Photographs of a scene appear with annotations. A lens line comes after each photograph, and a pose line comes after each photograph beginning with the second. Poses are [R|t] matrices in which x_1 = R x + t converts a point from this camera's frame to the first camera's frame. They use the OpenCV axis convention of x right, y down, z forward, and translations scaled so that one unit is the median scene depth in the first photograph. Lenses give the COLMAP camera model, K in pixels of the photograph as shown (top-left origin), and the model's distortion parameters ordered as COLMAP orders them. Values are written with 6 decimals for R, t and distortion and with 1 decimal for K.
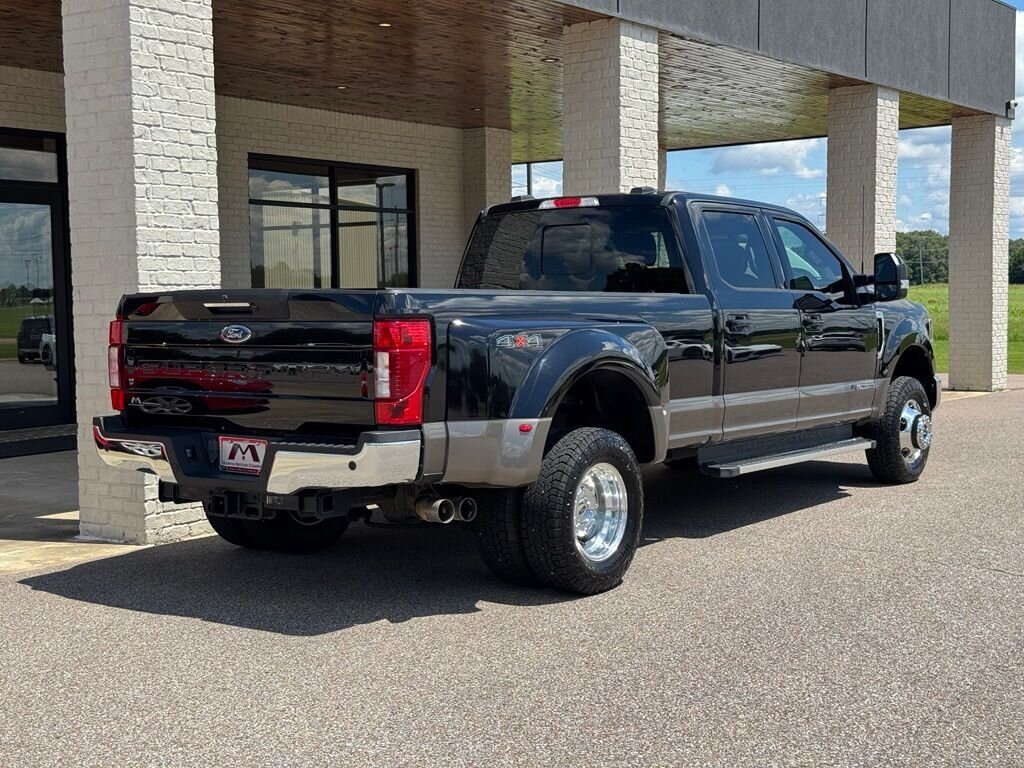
lens RADIAL K [[1424.2, 0, 509.4], [0, 1424.2, 383.3], [0, 0, 1]] dist [0.131278, 0.000000]
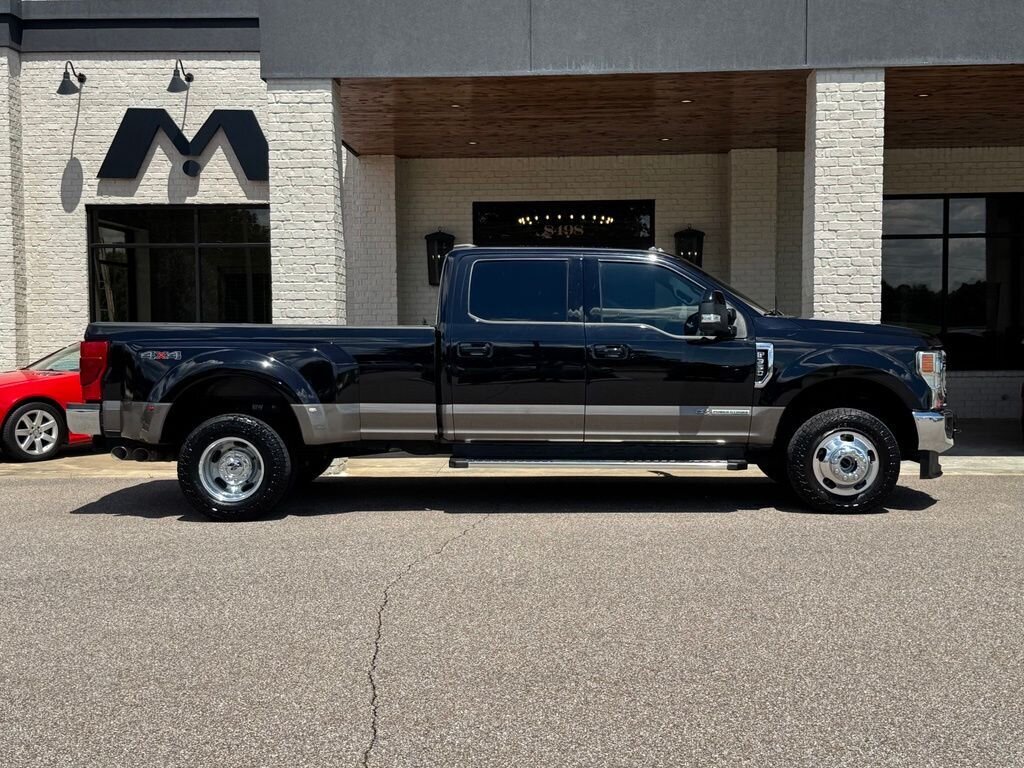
lens RADIAL K [[1320.3, 0, 512.0], [0, 1320.3, 390.4], [0, 0, 1]] dist [0.124755, 0.000000]
pose [[0.572872, 0.048770, -0.818193, 0.942073], [-0.049398, 0.998468, 0.024929, -0.030068], [0.818155, 0.026136, 0.574403, 0.287468]]
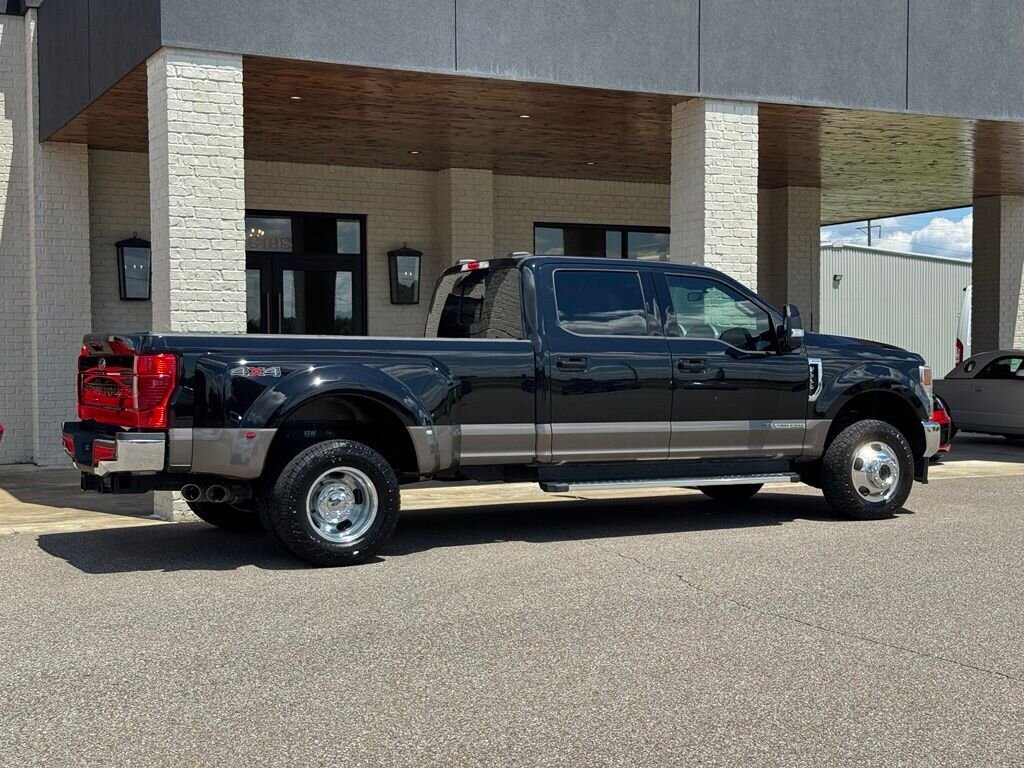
lens RADIAL K [[1424.2, 0, 513.2], [0, 1424.2, 384.5], [0, 0, 1]] dist [0.131278, 0.000000]
pose [[0.900341, 0.016583, -0.434870, 0.520505], [-0.032329, 0.999061, -0.028836, 0.008782], [0.433983, 0.040022, 0.900031, -0.076425]]
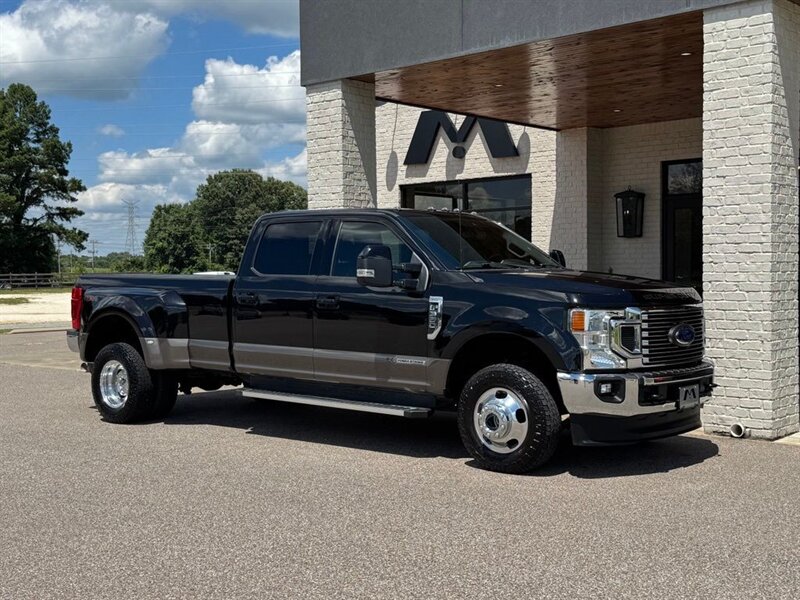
lens RADIAL K [[1031.4, 0, 401.6], [0, 1031.4, 297.0], [0, 0, 1]] dist [0.124755, 0.000000]
pose [[-0.074230, 0.036737, -0.996564, 1.030323], [-0.051512, 0.997846, 0.040621, -0.079270], [0.995910, 0.054350, -0.072178, 1.021881]]
